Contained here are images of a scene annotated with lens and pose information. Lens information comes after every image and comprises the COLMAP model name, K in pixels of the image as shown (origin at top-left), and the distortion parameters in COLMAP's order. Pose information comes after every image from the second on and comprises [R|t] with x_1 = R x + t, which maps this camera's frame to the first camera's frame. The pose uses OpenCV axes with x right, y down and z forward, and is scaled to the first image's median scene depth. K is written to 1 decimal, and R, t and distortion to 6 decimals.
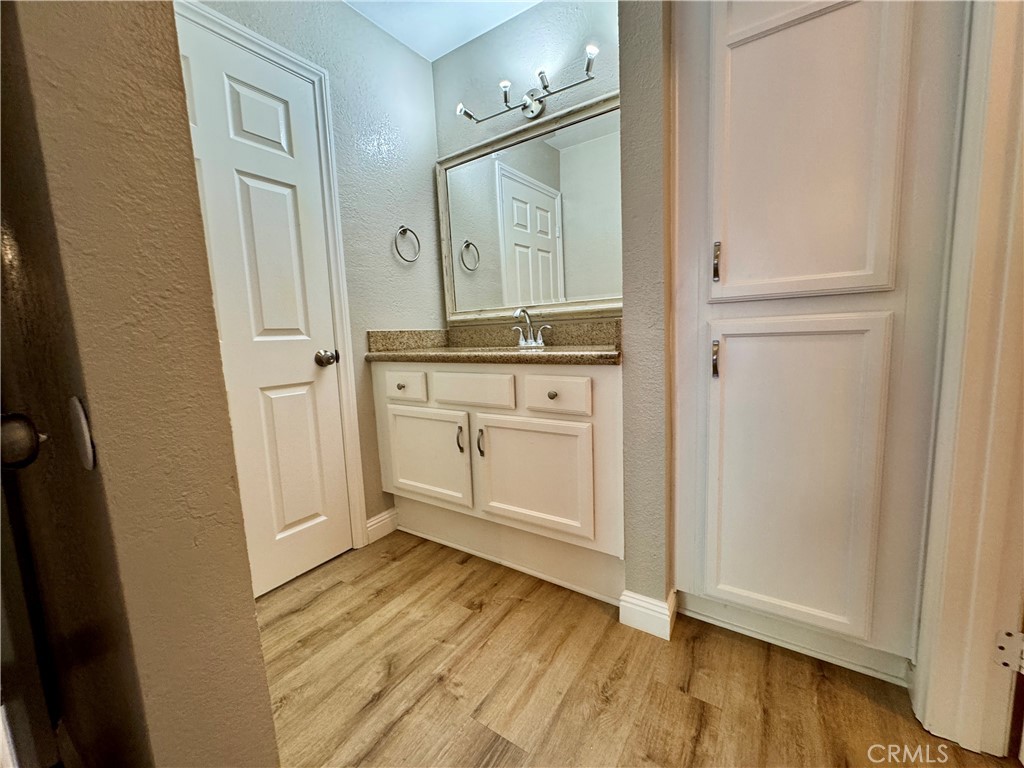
lens RADIAL K [[407.4, 0, 511.8], [0, 407.4, 382.2], [0, 0, 1]] dist [0.000176, -0.000722]
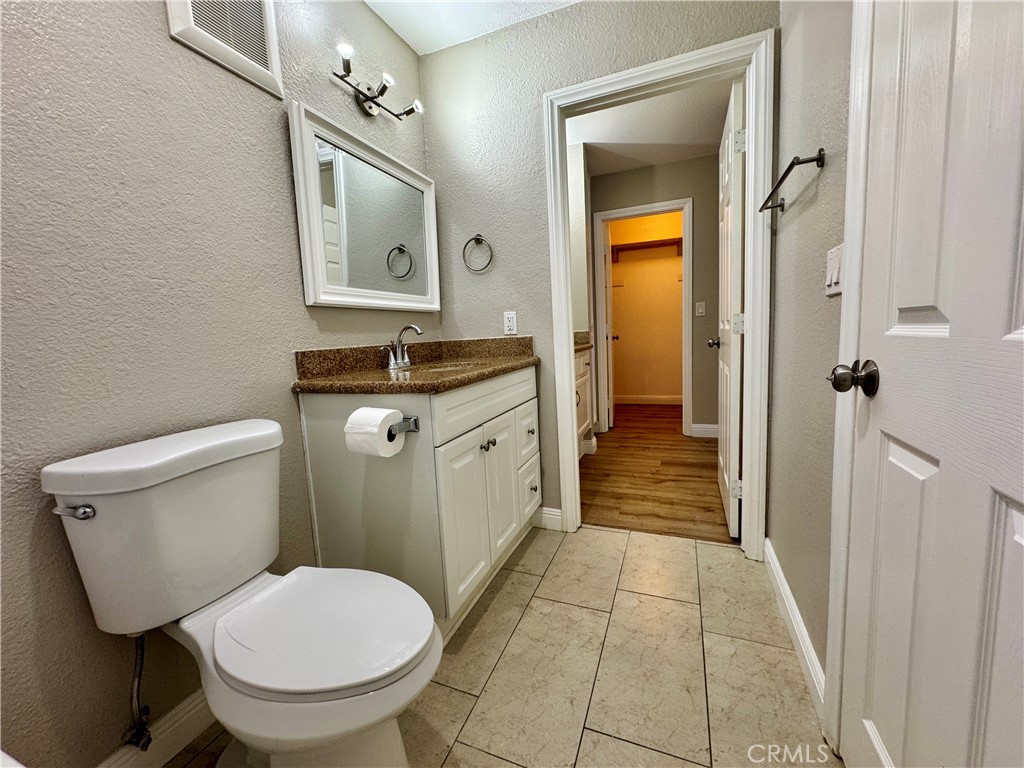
lens RADIAL K [[407.4, 0, 511.5], [0, 407.4, 379.4], [0, 0, 1]] dist [0.000176, -0.000722]
pose [[-0.197811, -0.062509, 0.978245, -1.720893], [0.180560, 0.978565, 0.099041, -0.157590], [-0.963467, 0.196223, -0.182285, 1.569420]]
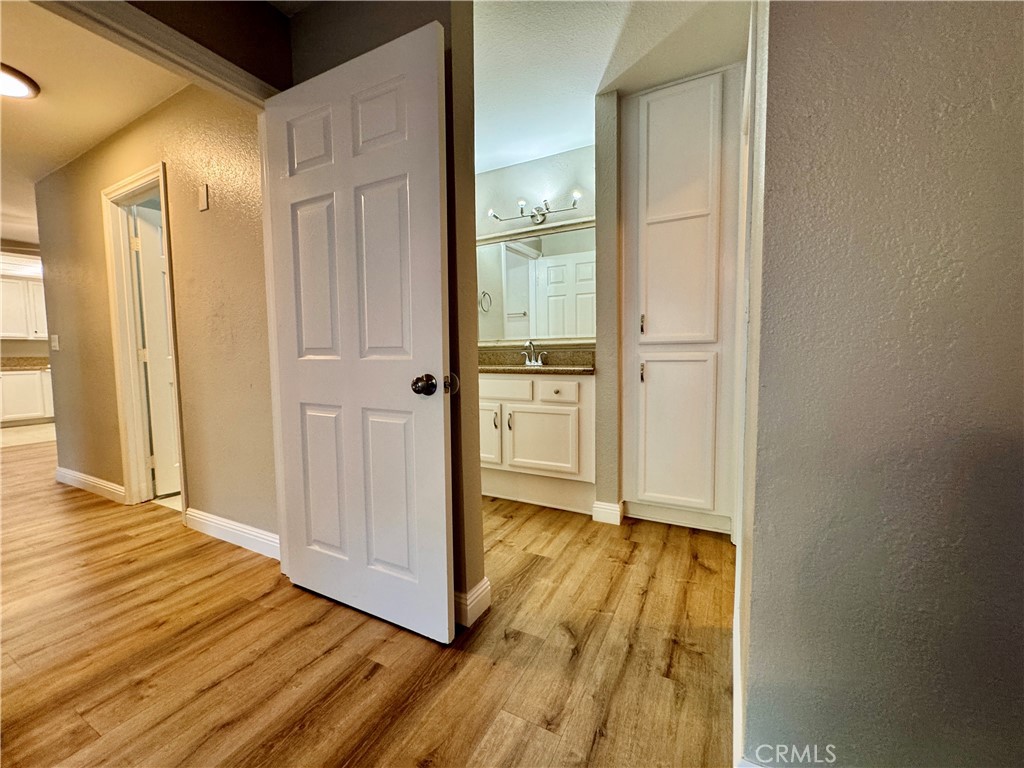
lens RADIAL K [[407.4, 0, 512.5], [0, 407.4, 382.3], [0, 0, 1]] dist [0.000176, -0.000722]
pose [[0.993515, 0.021897, 0.111571, -0.251250], [-0.015733, 0.998316, -0.055835, 0.080380], [-0.112606, 0.053717, 0.992187, -0.647520]]
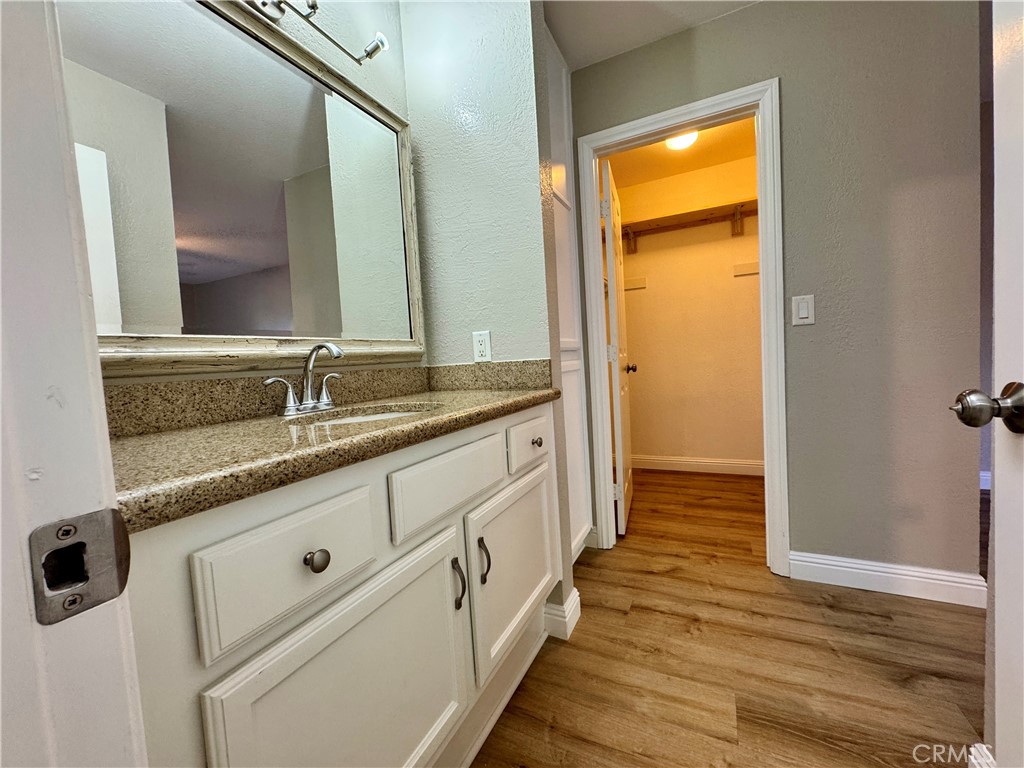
lens RADIAL K [[407.4, 0, 514.7], [0, 407.4, 381.2], [0, 0, 1]] dist [0.000176, -0.000722]
pose [[-0.127192, -0.001873, 0.991876, -0.662369], [0.186889, 0.982042, 0.025820, -0.111598], [-0.974112, 0.188655, -0.124558, 0.975476]]
